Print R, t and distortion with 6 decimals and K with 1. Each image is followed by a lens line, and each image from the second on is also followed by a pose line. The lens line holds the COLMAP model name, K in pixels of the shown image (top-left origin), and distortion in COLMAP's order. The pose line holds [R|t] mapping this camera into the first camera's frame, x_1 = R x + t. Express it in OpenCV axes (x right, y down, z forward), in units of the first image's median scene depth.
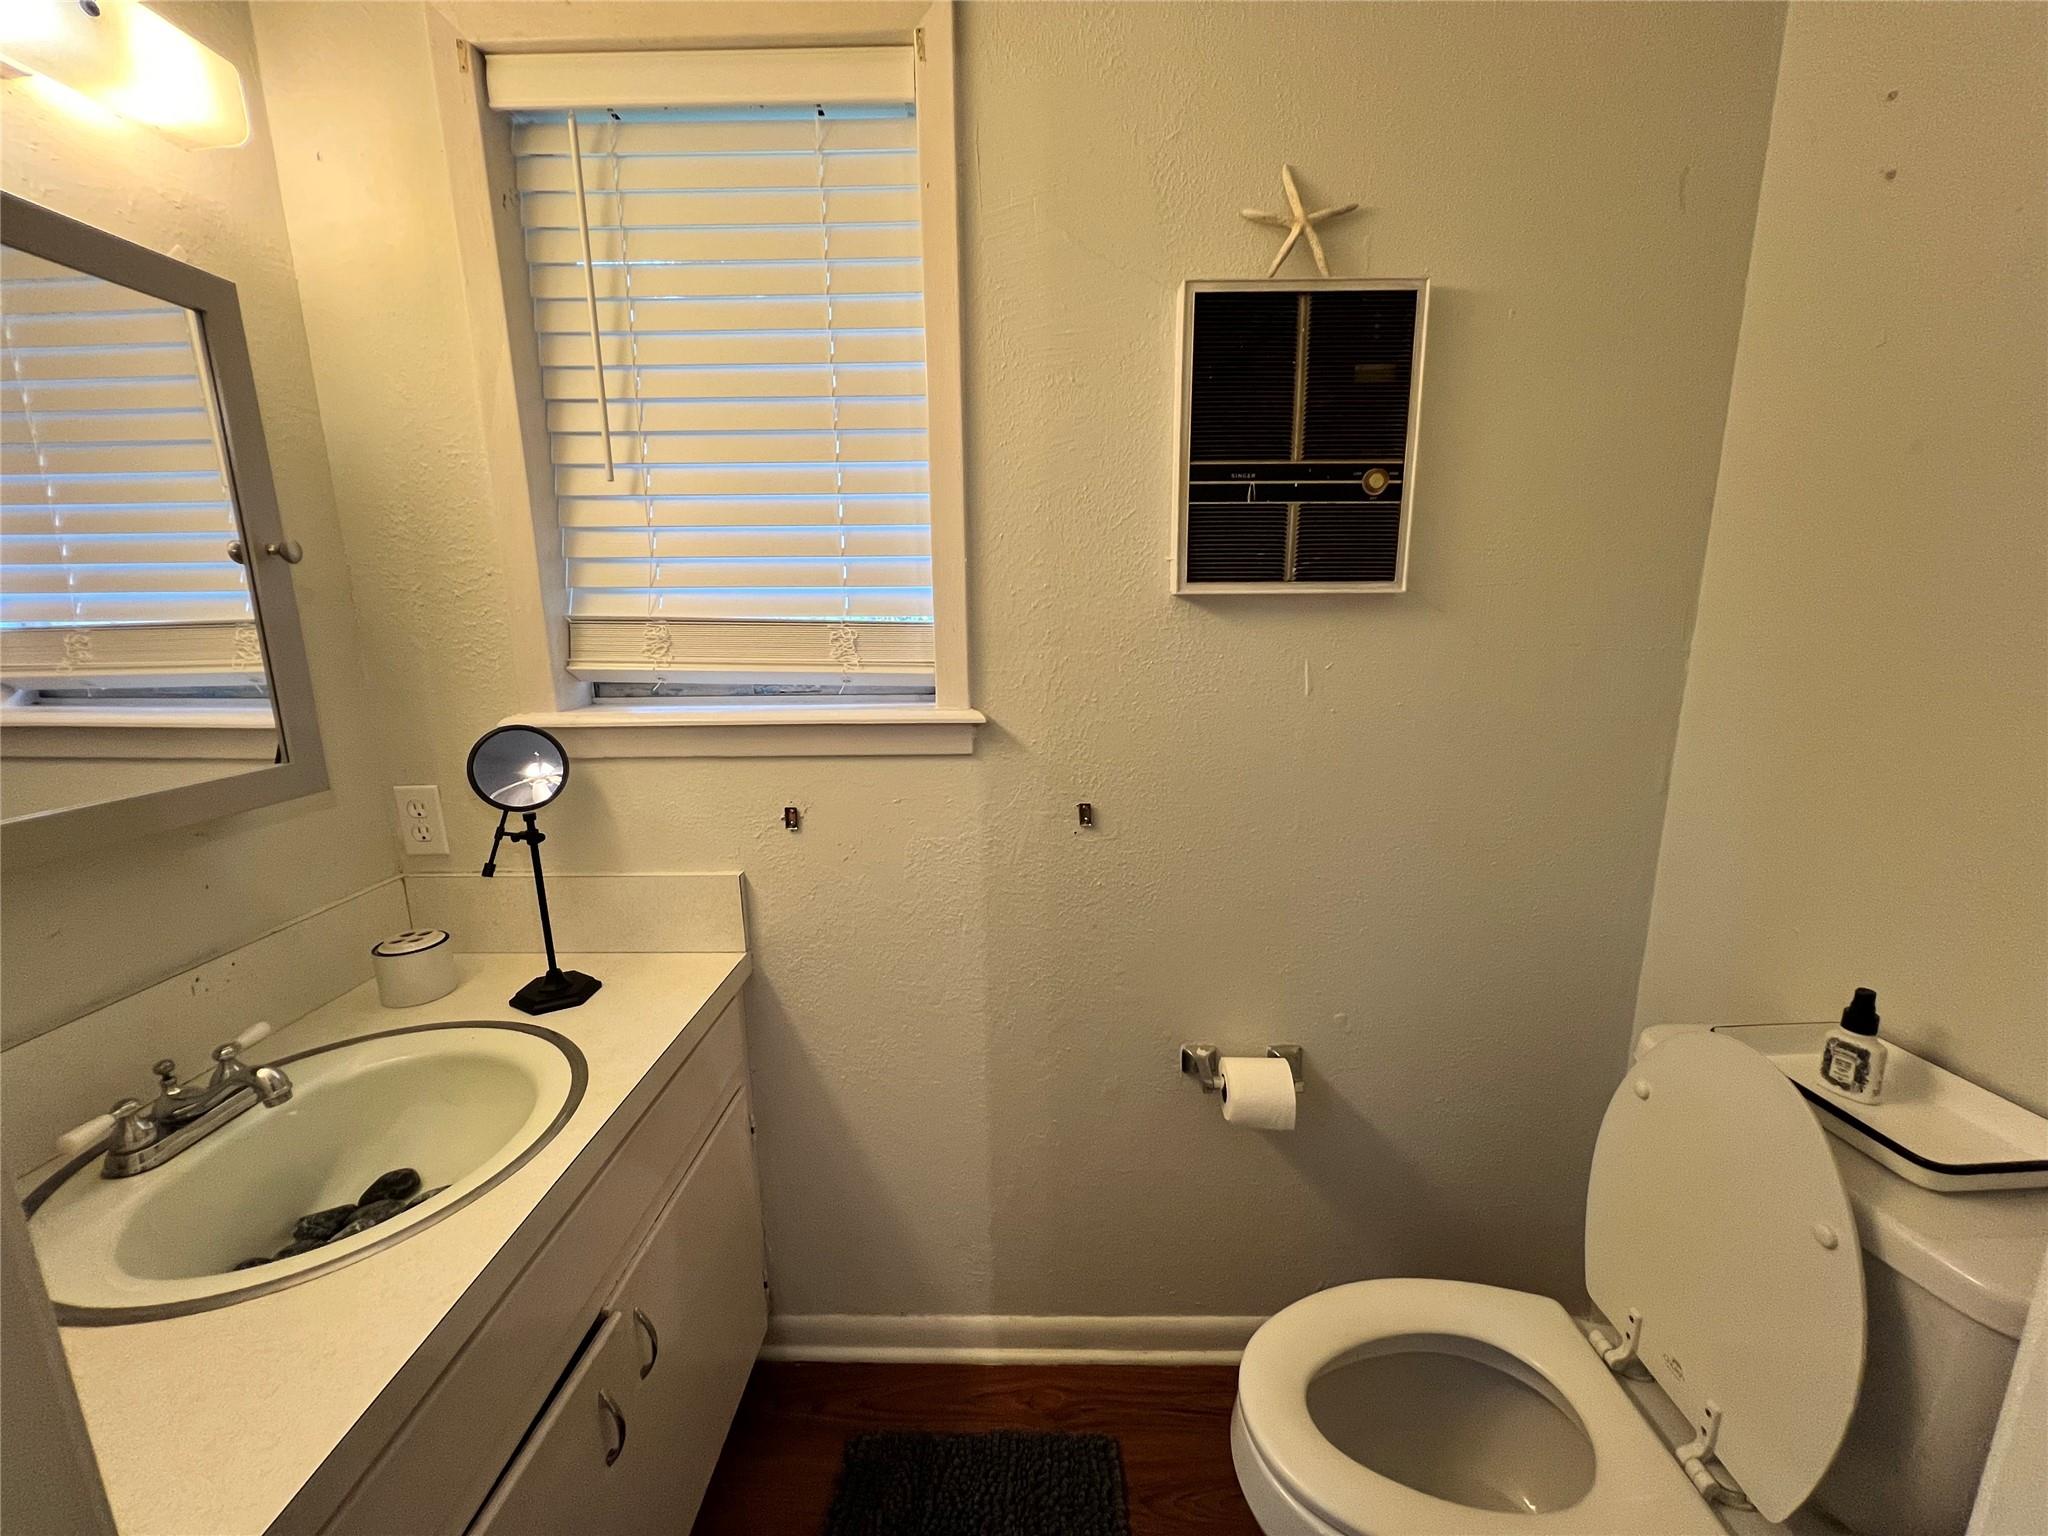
lens RADIAL K [[822.7, 0, 1019.6], [0, 822.7, 770.2], [0, 0, 1]] dist [0.007175, -0.001336]
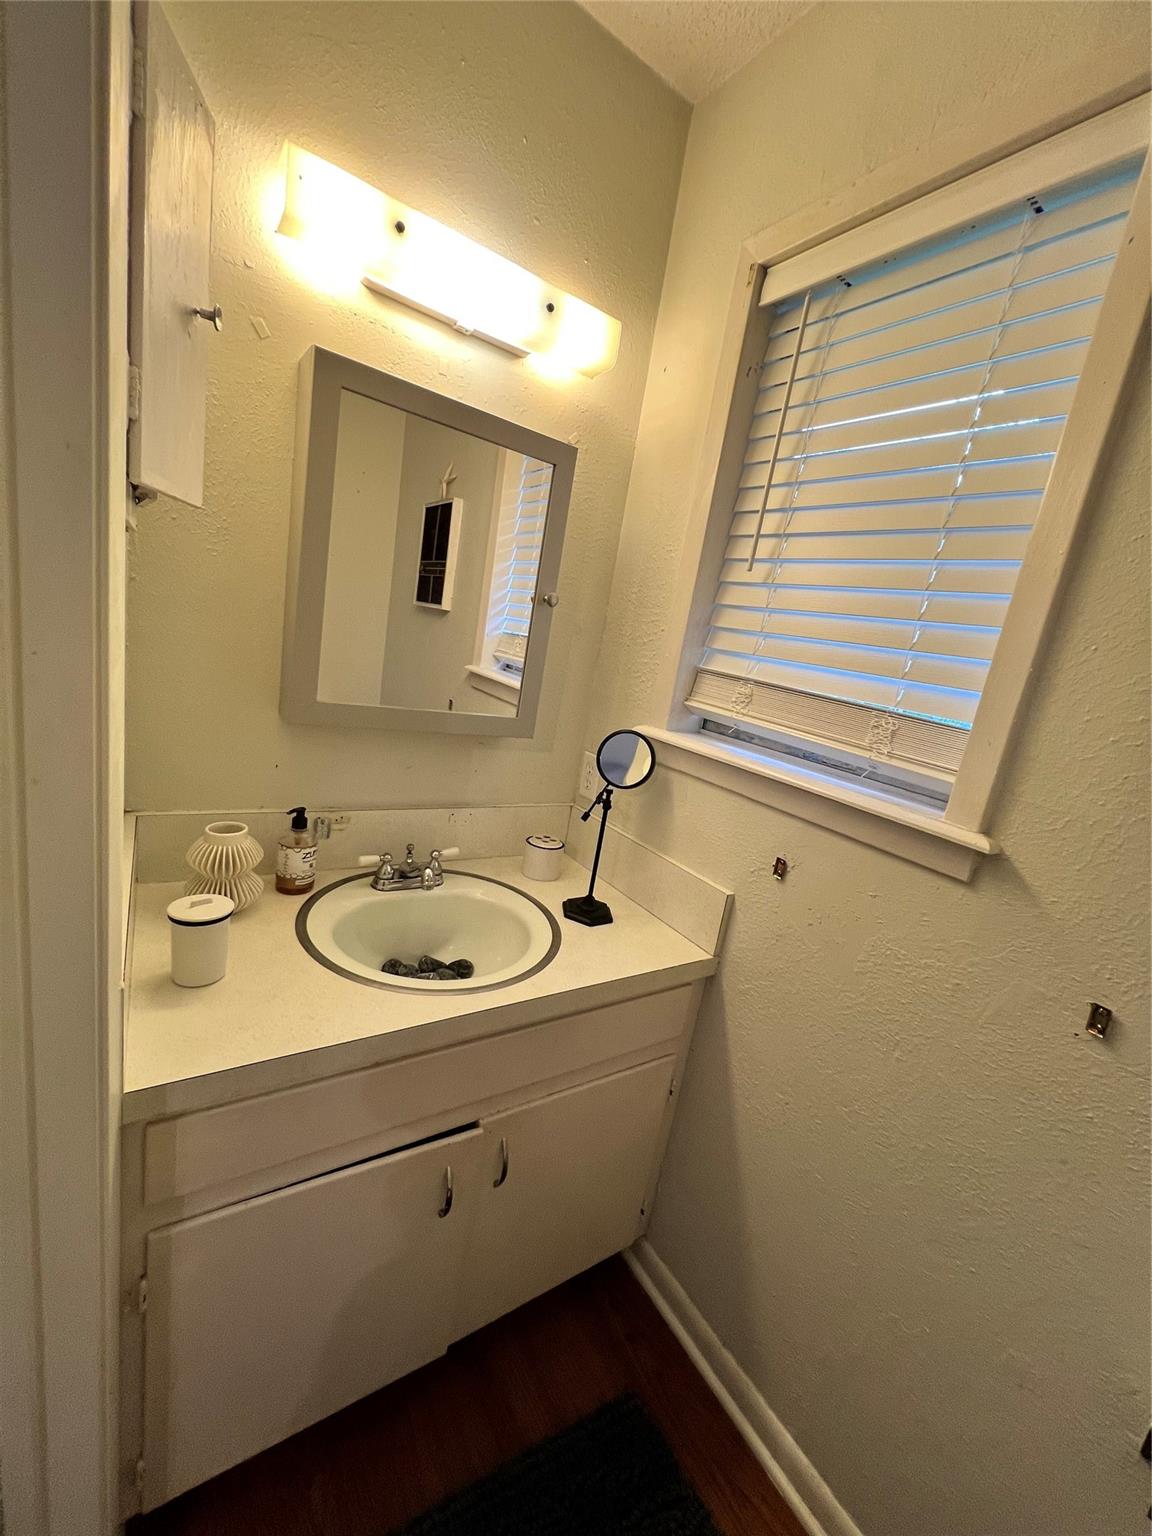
lens RADIAL K [[617.0, 0, 579.3], [0, 617.0, 771.3], [0, 0, 1]] dist [0.007175, -0.001336]
pose [[0.567574, 0.280087, -0.774217, 0.187953], [-0.332024, 0.938366, 0.096066, -0.057103], [0.753406, 0.202534, 0.625588, 0.242570]]
